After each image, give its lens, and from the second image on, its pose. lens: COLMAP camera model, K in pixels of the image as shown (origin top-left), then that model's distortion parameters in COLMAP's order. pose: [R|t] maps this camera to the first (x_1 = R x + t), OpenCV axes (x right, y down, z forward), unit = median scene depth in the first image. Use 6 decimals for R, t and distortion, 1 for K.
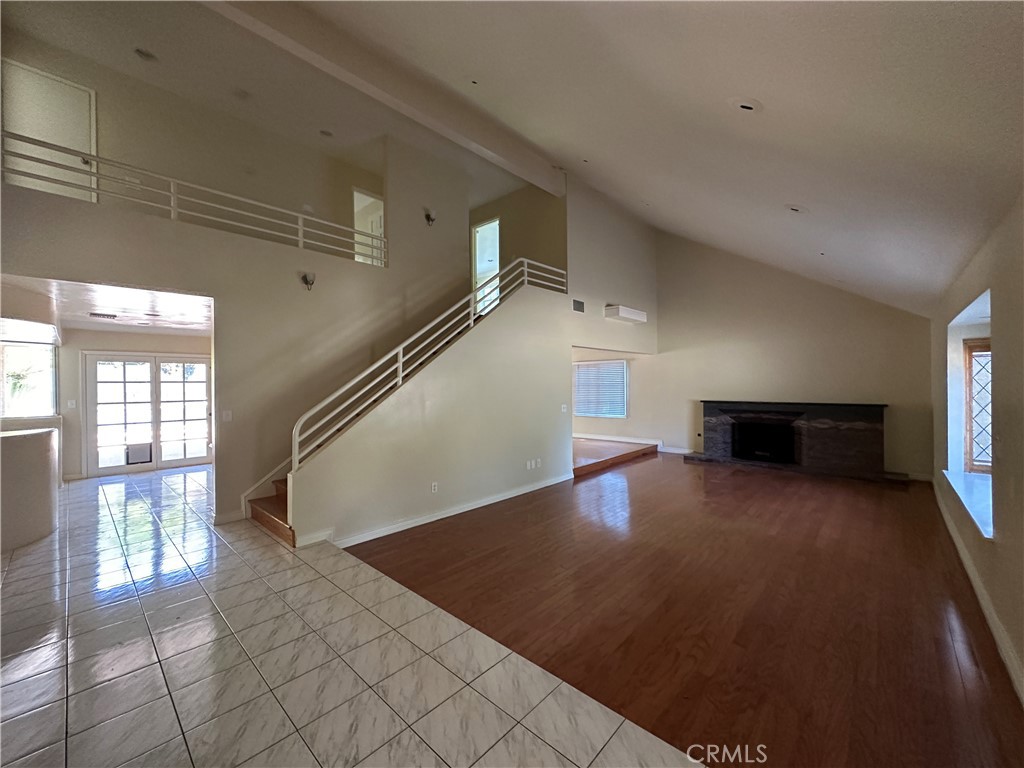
lens RADIAL K [[407.4, 0, 511.0], [0, 407.4, 390.8], [0, 0, 1]] dist [-0.006635, 0.001296]
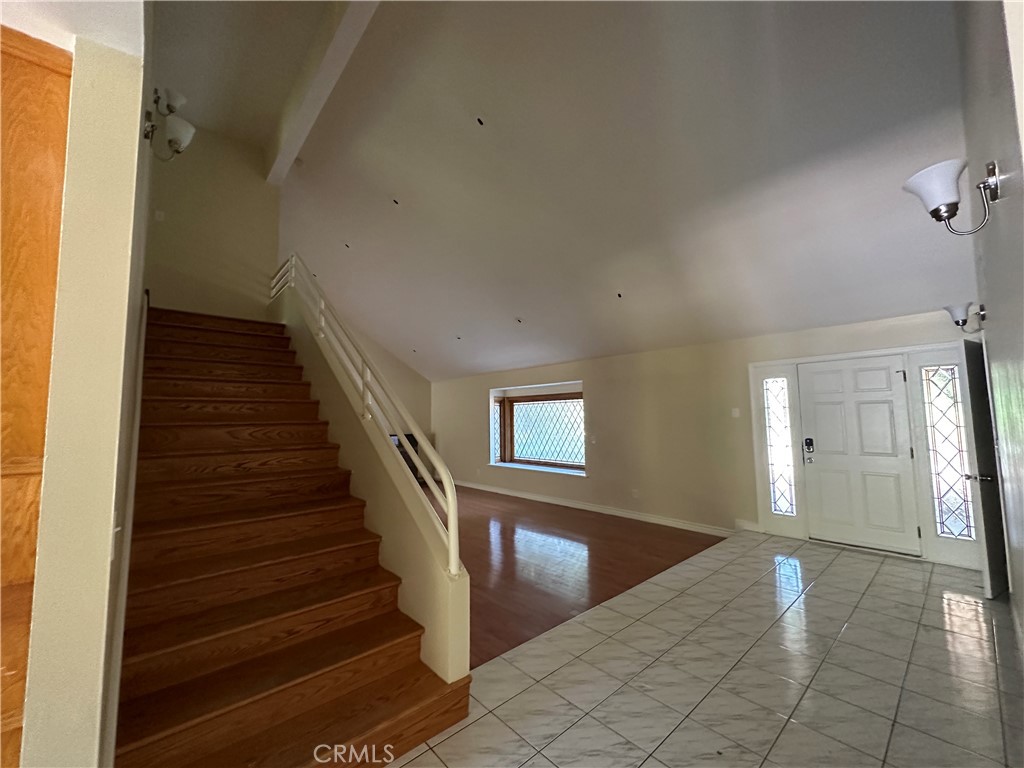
lens RADIAL K [[407.4, 0, 509.7], [0, 407.4, 382.3], [0, 0, 1]] dist [-0.006635, 0.001296]
pose [[0.097878, 0.085202, 0.991545, -1.683068], [0.008253, 0.996225, -0.086419, -0.010197], [-0.995164, 0.016641, 0.096805, 1.351320]]
